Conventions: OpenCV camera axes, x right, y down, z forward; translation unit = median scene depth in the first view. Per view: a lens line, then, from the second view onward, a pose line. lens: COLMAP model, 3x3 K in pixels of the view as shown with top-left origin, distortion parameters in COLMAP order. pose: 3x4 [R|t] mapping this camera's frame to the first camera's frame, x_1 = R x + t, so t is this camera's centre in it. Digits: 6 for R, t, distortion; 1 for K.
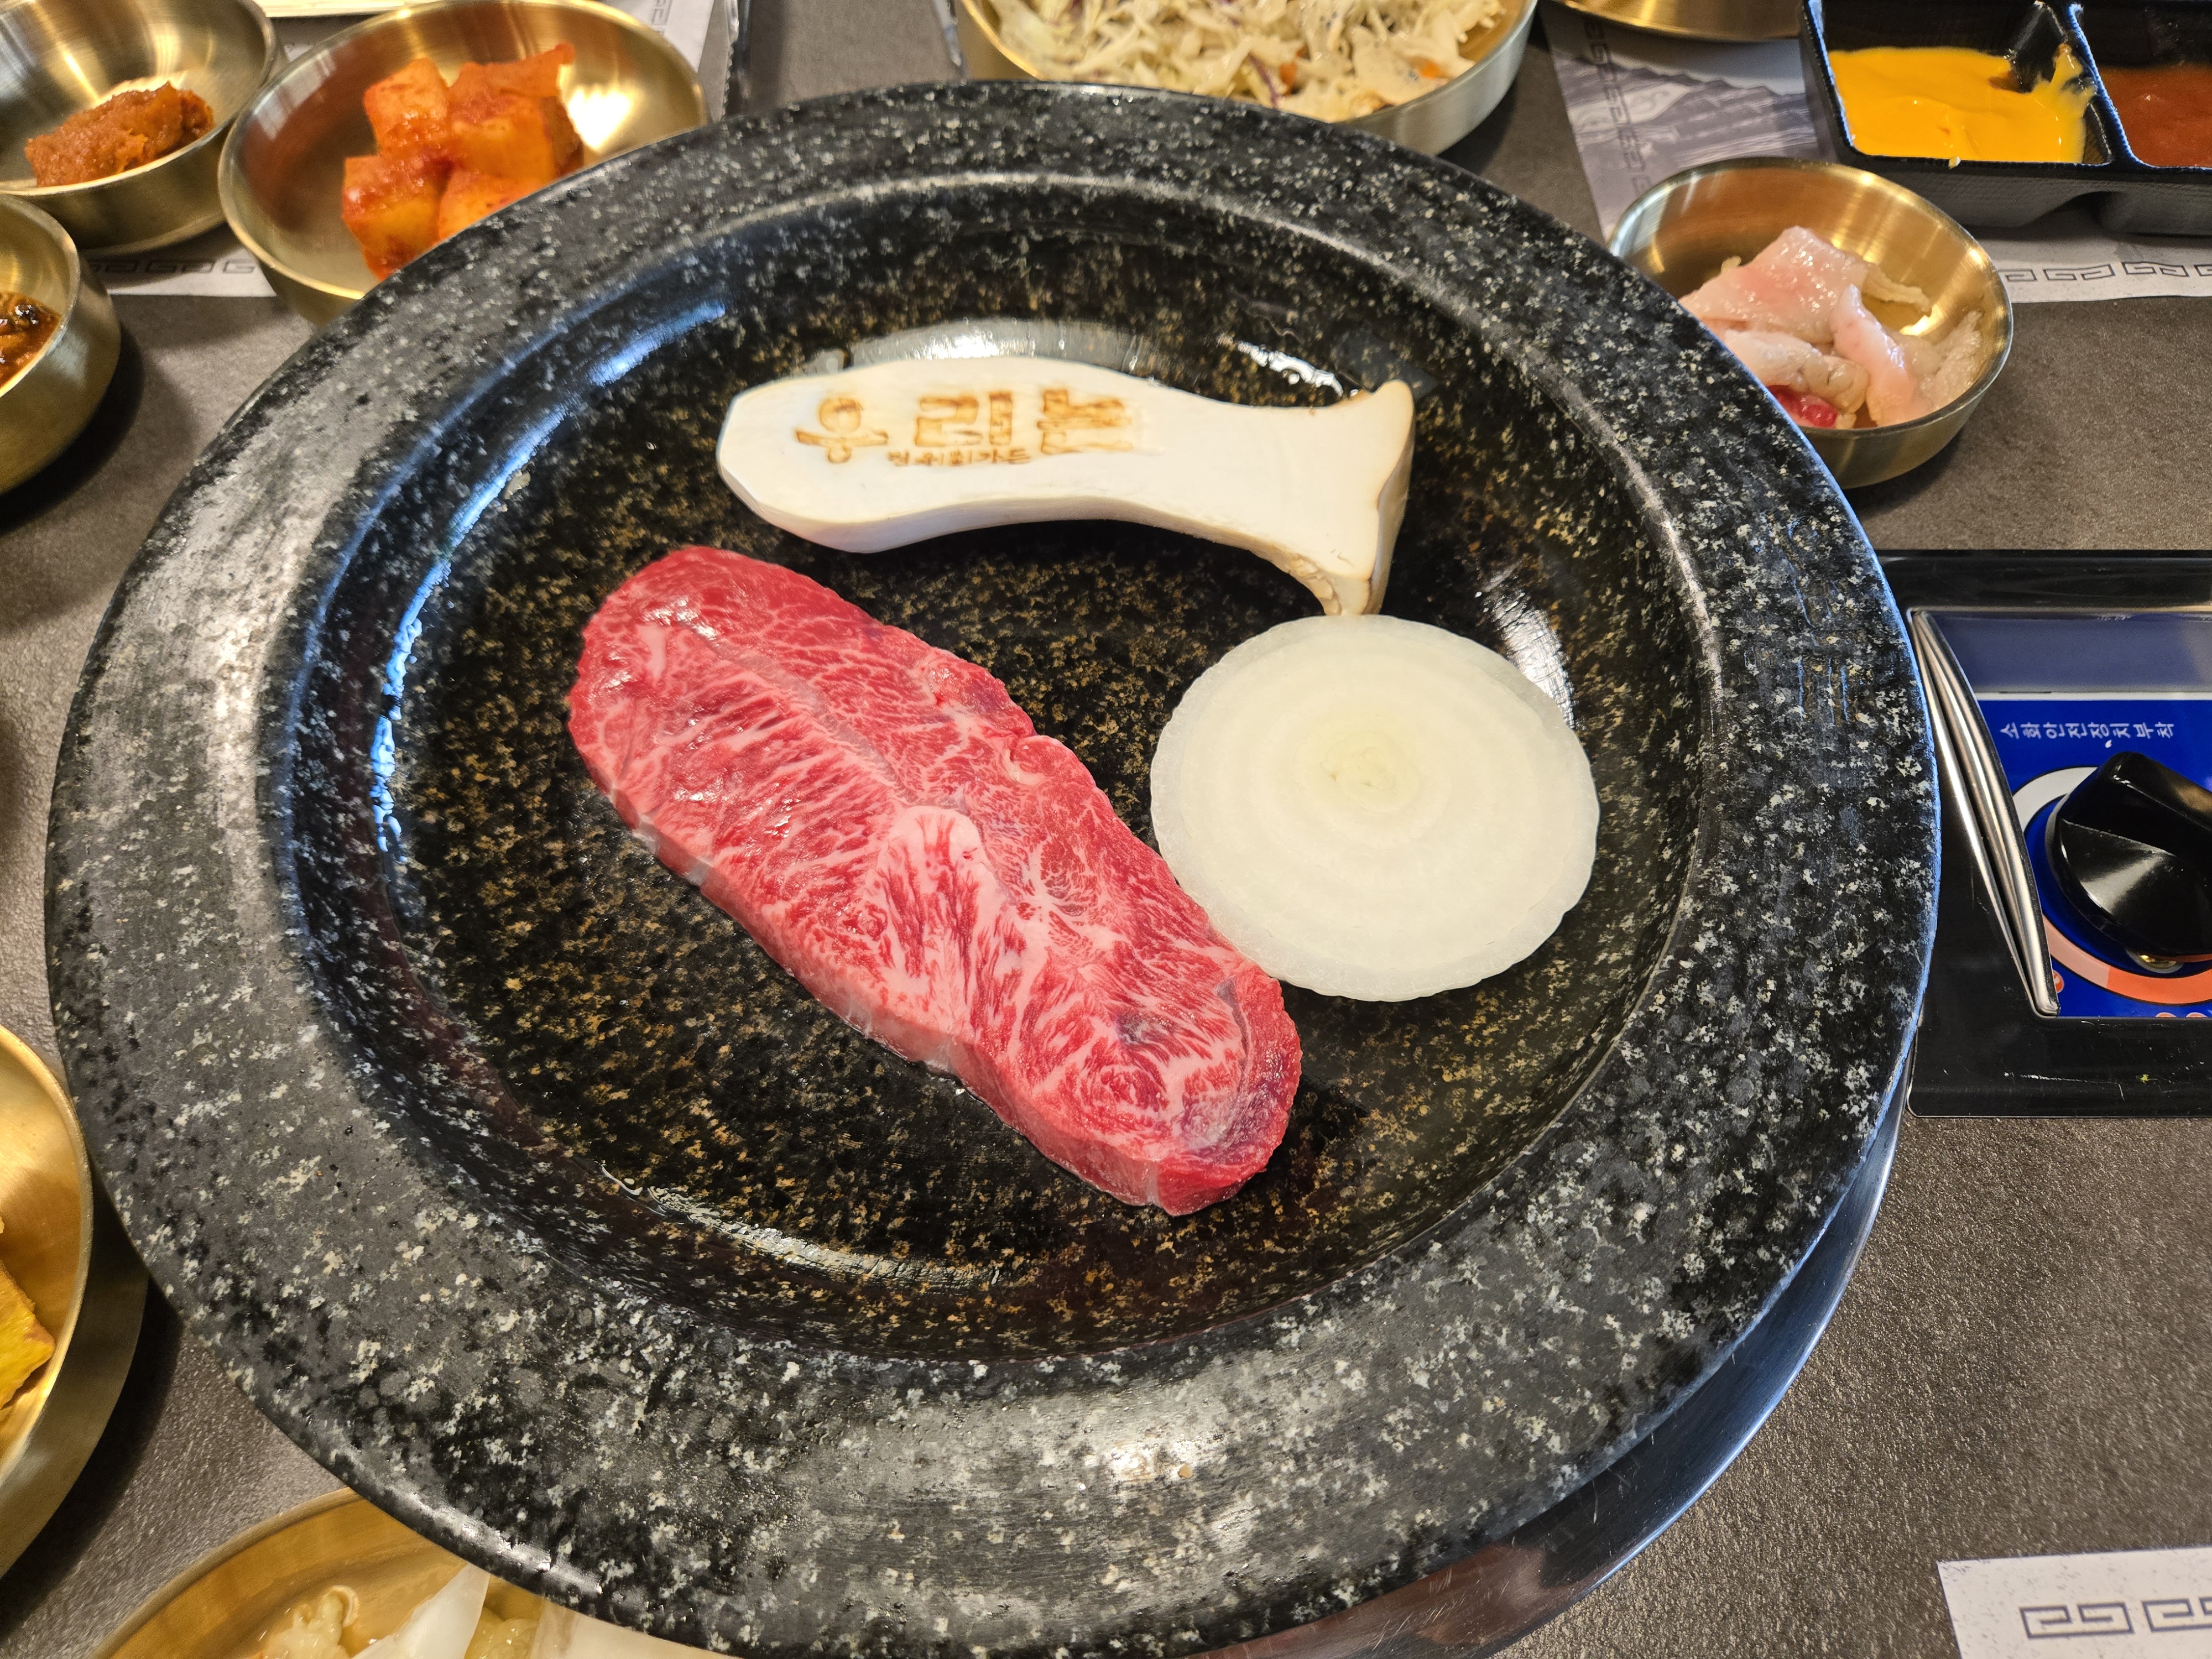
lens RADIAL K [[1470.9, 0, 1114.3], [0, 1470.9, 842.6], [0, 0, 1]] dist [0.014570, -0.021890]
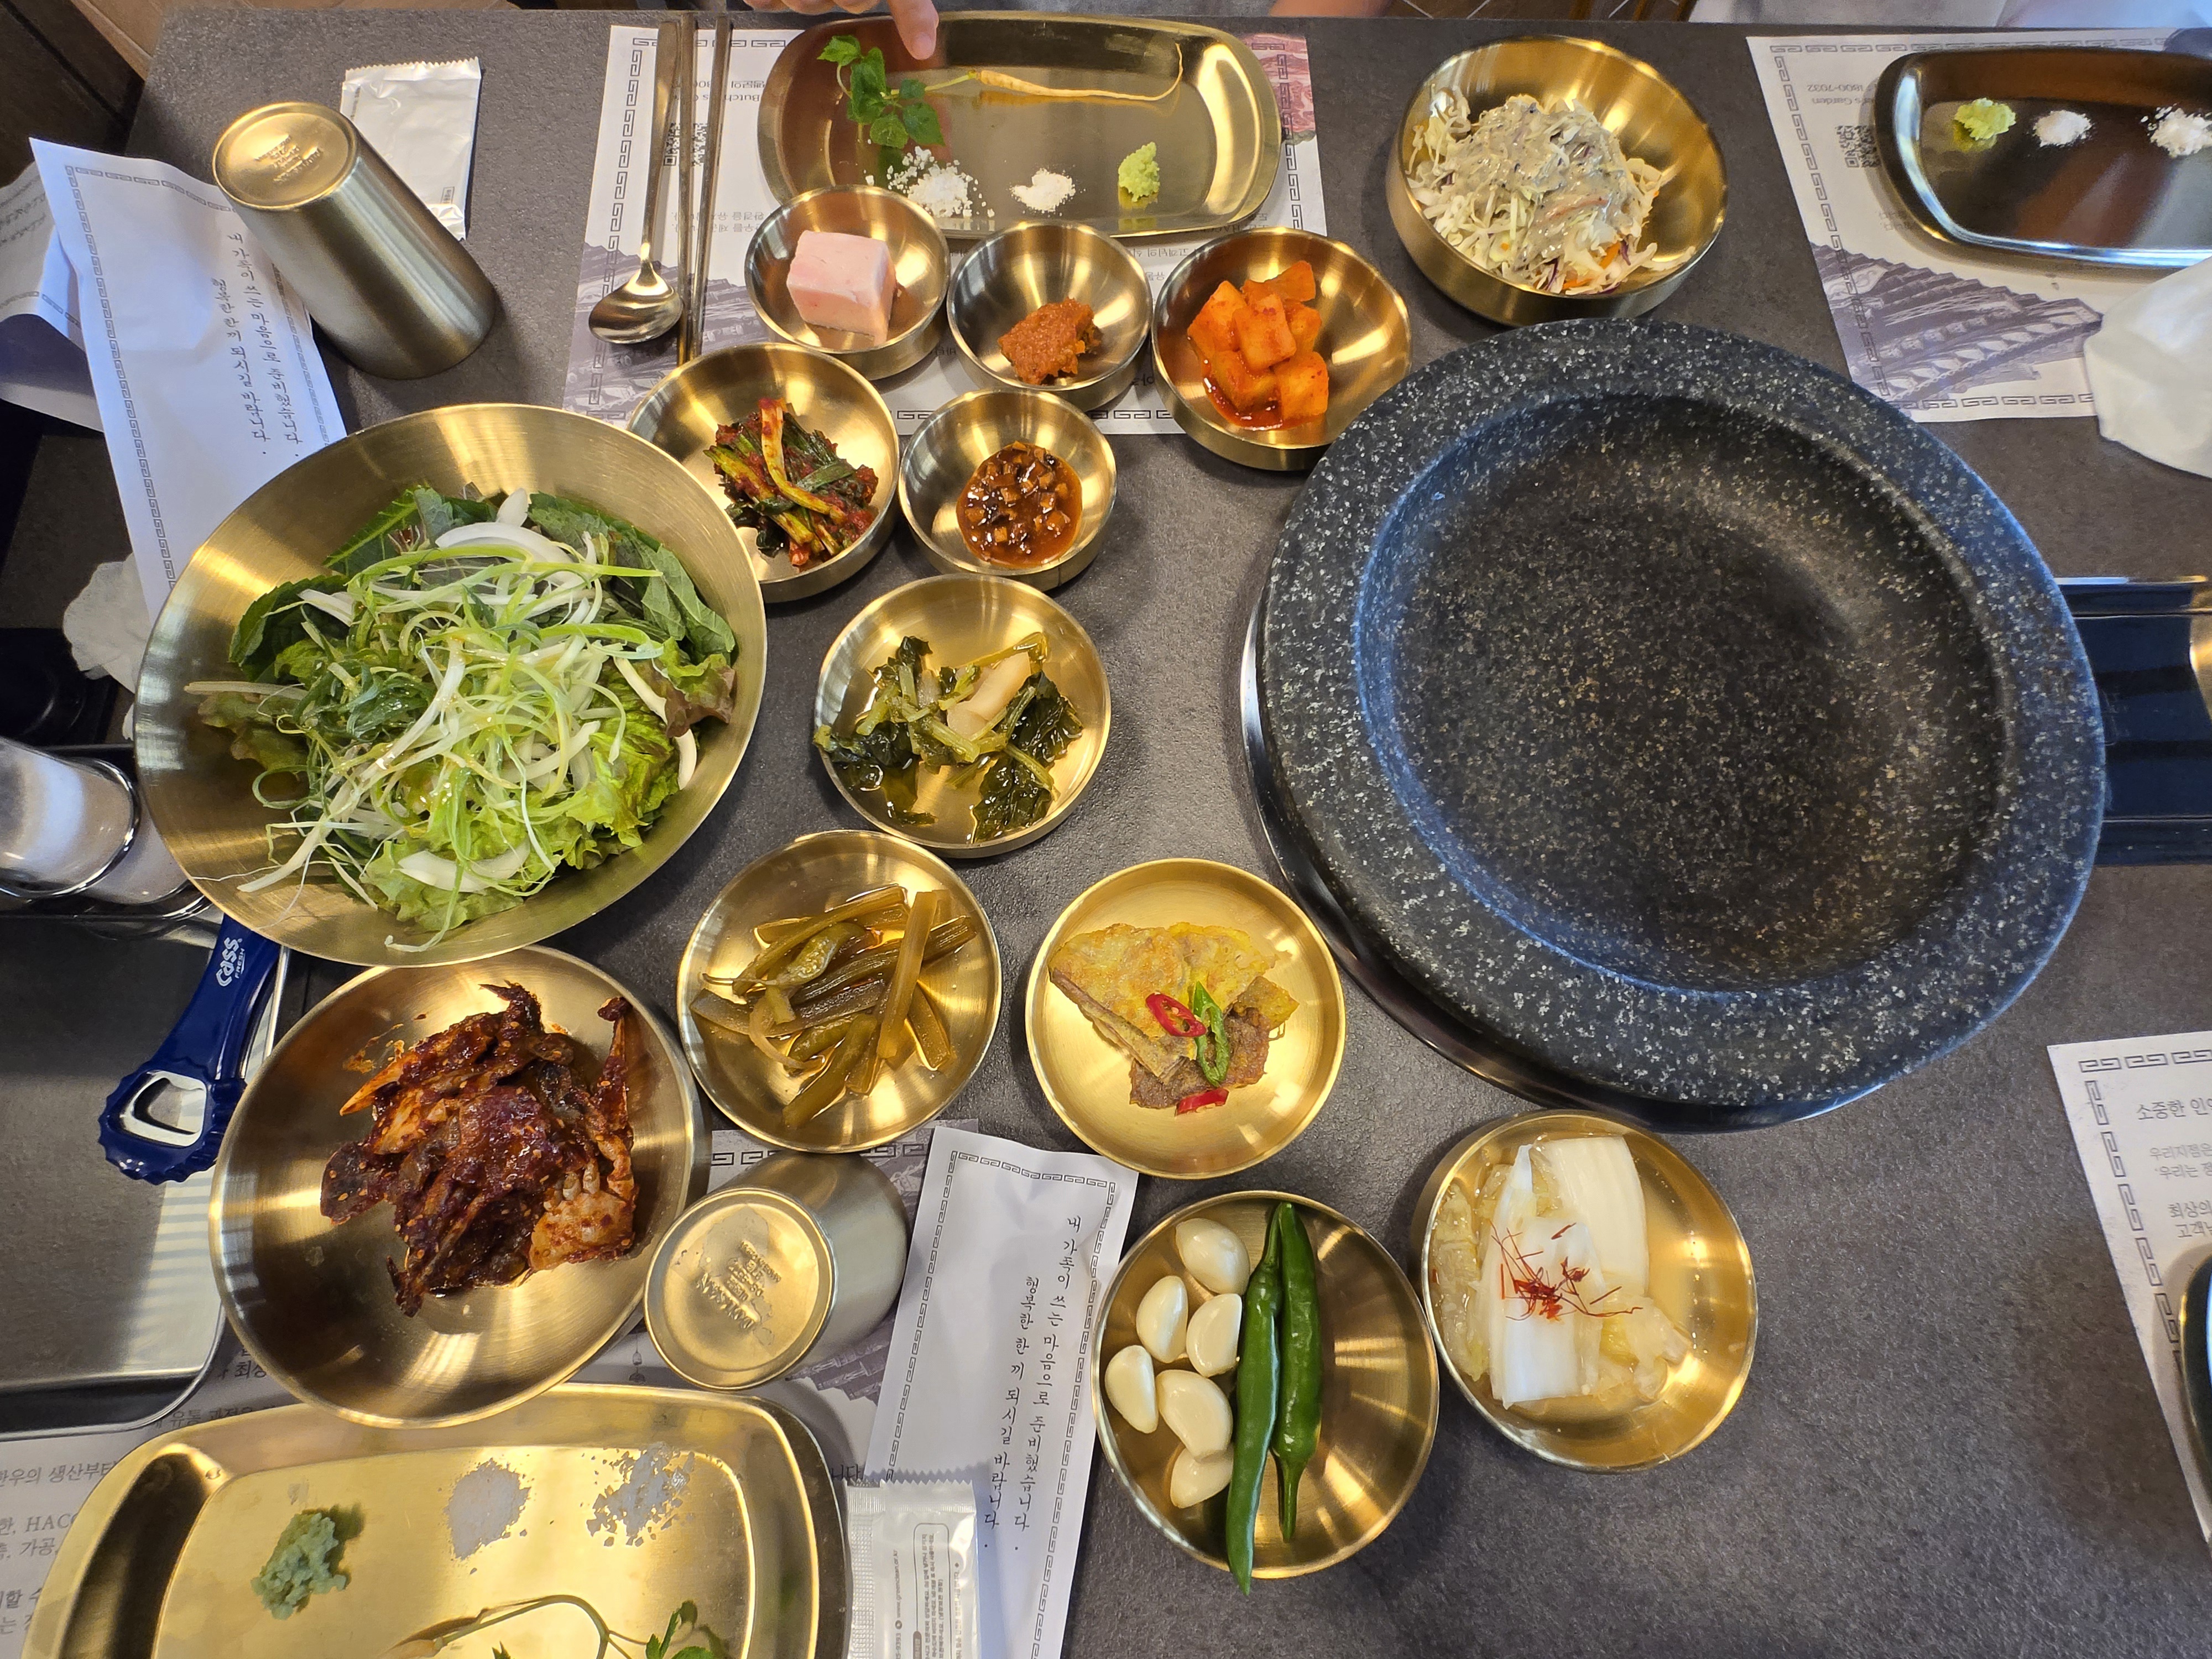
lens RADIAL K [[970.1, 0, 1108.9], [0, 970.1, 832.8], [0, 0, 1]] dist [0.000359, -0.000884]
pose [[0.998868, -0.031947, 0.035244, -1.060347], [0.022272, 0.968777, 0.246931, -0.297163], [-0.042032, -0.245867, 0.968392, -0.428197]]
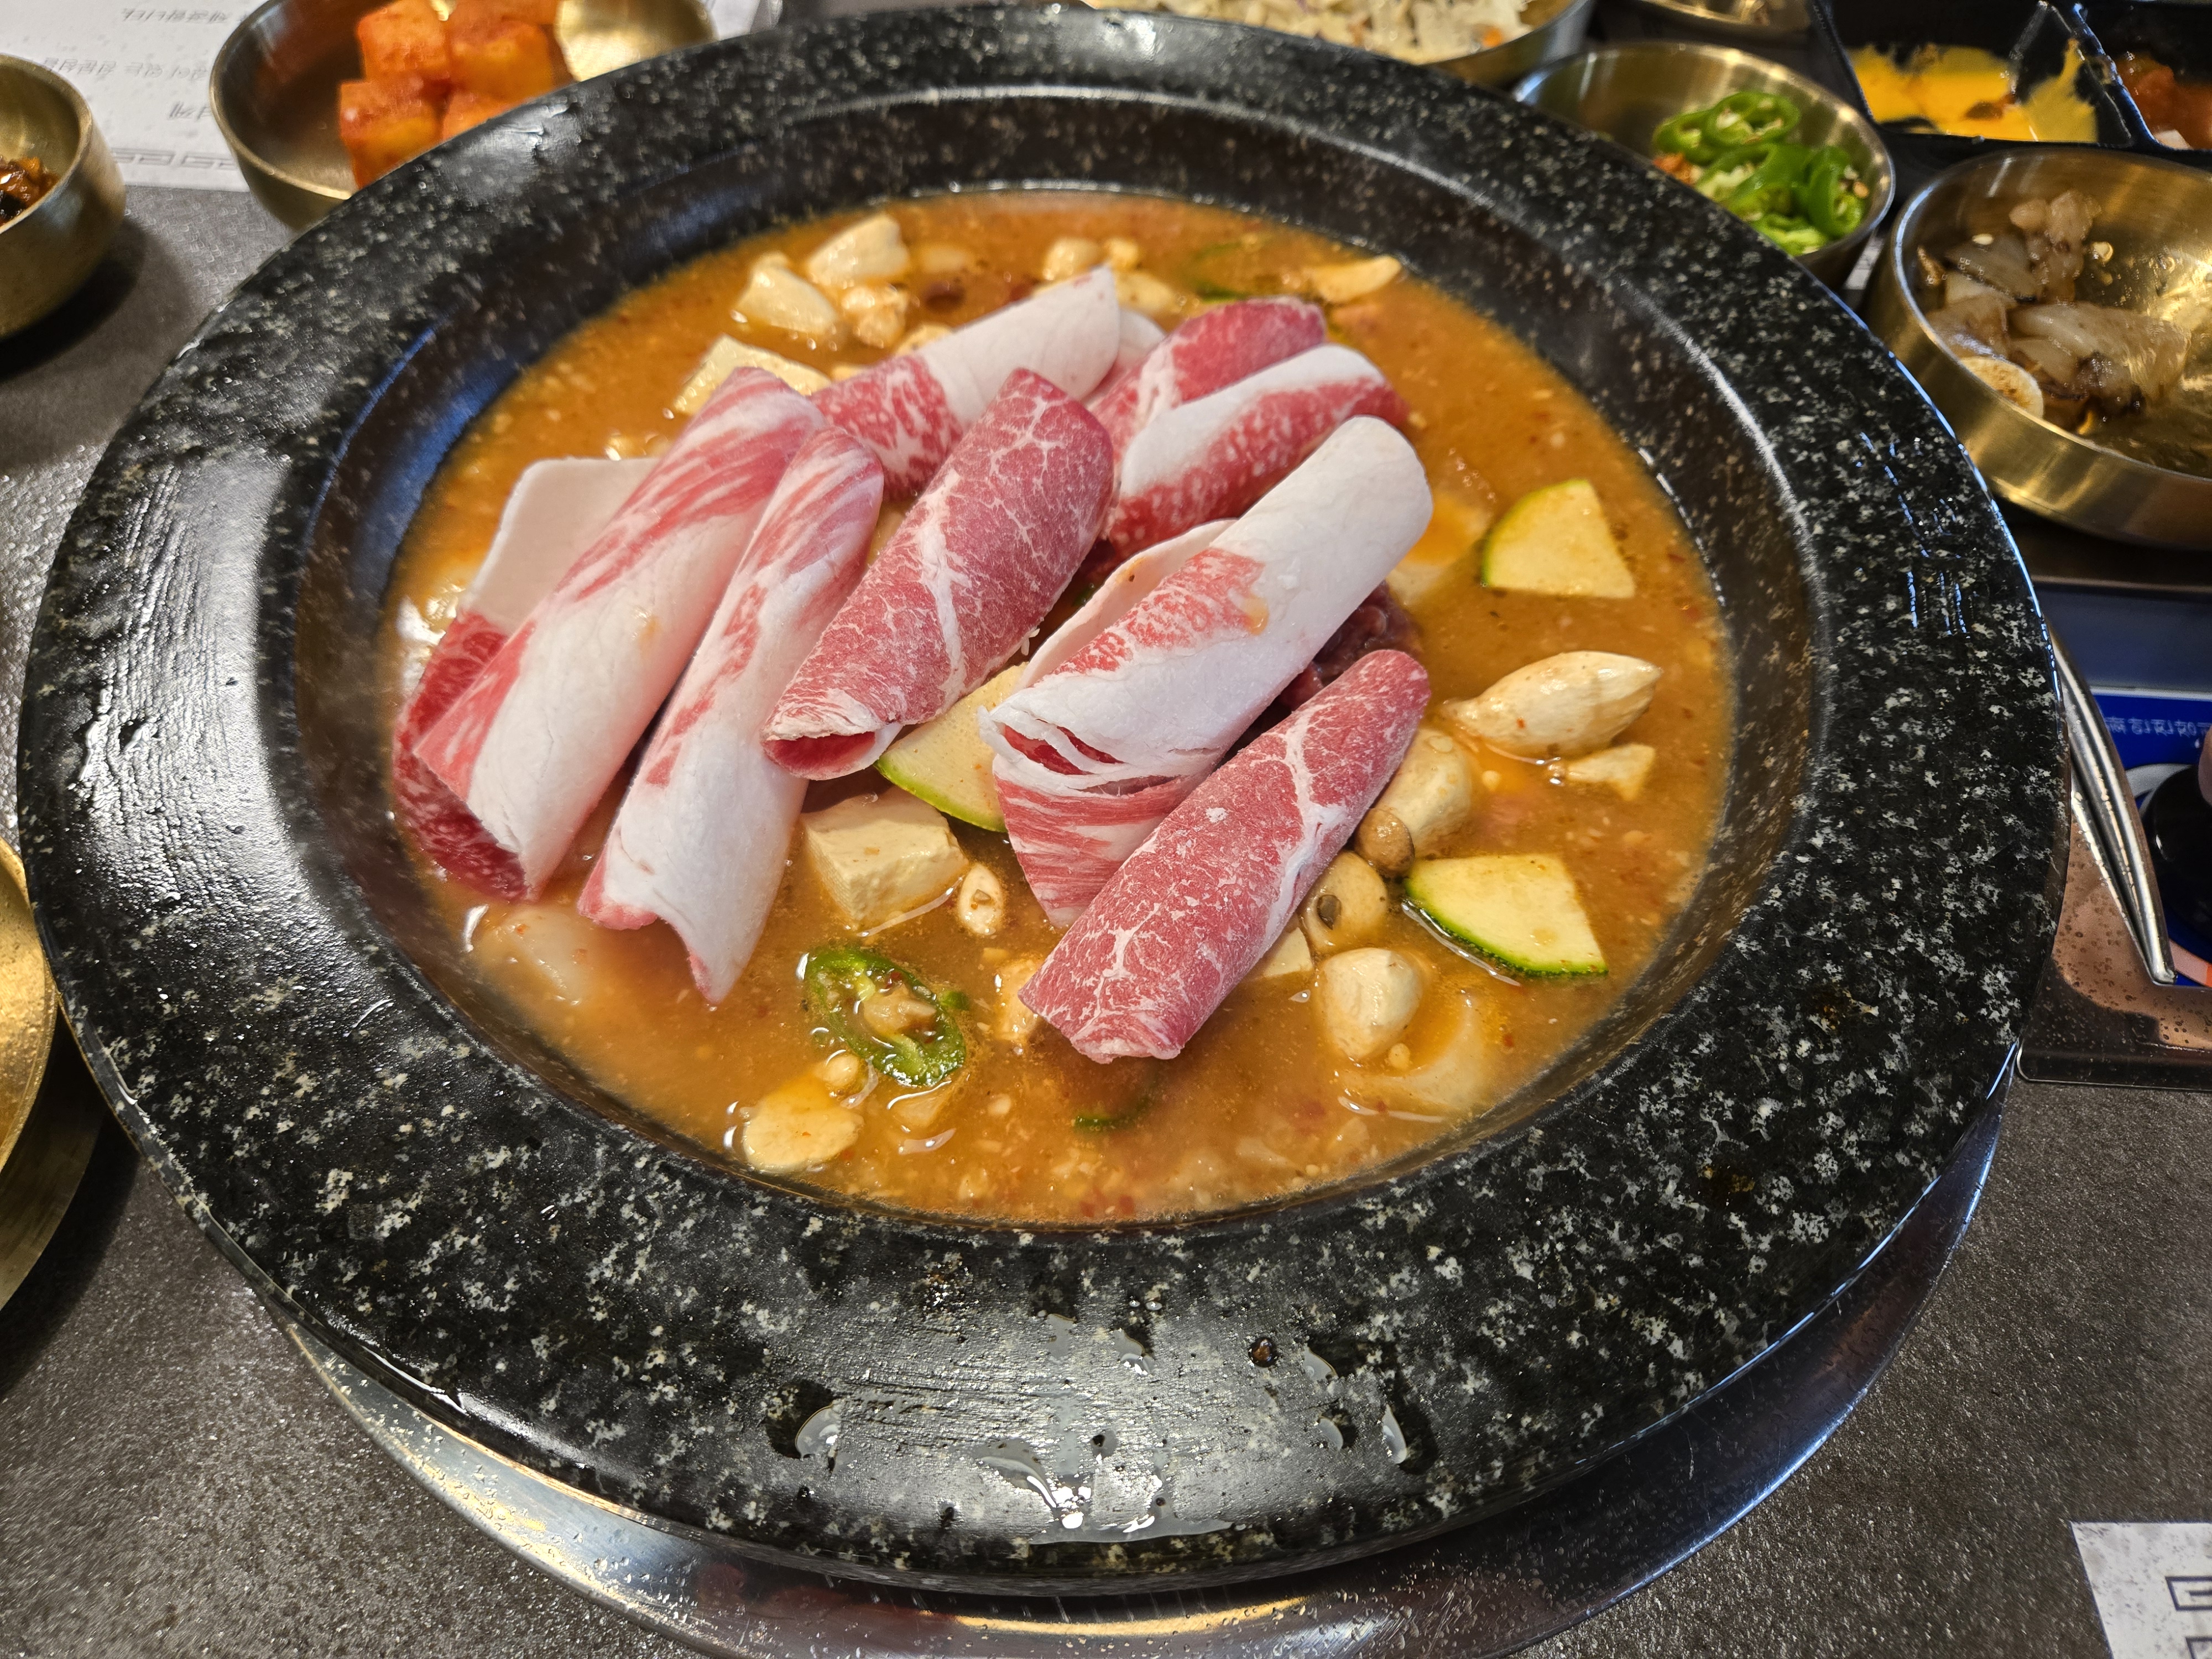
lens RADIAL K [[1470.9, 0, 1084.3], [0, 1470.9, 831.1], [0, 0, 1]] dist [0.014570, -0.021890]
pose [[0.998721, 0.050538, 0.001800, -0.059386], [-0.050262, 0.995934, -0.074766, 0.151247], [-0.005572, 0.074580, 0.997199, 0.082801]]
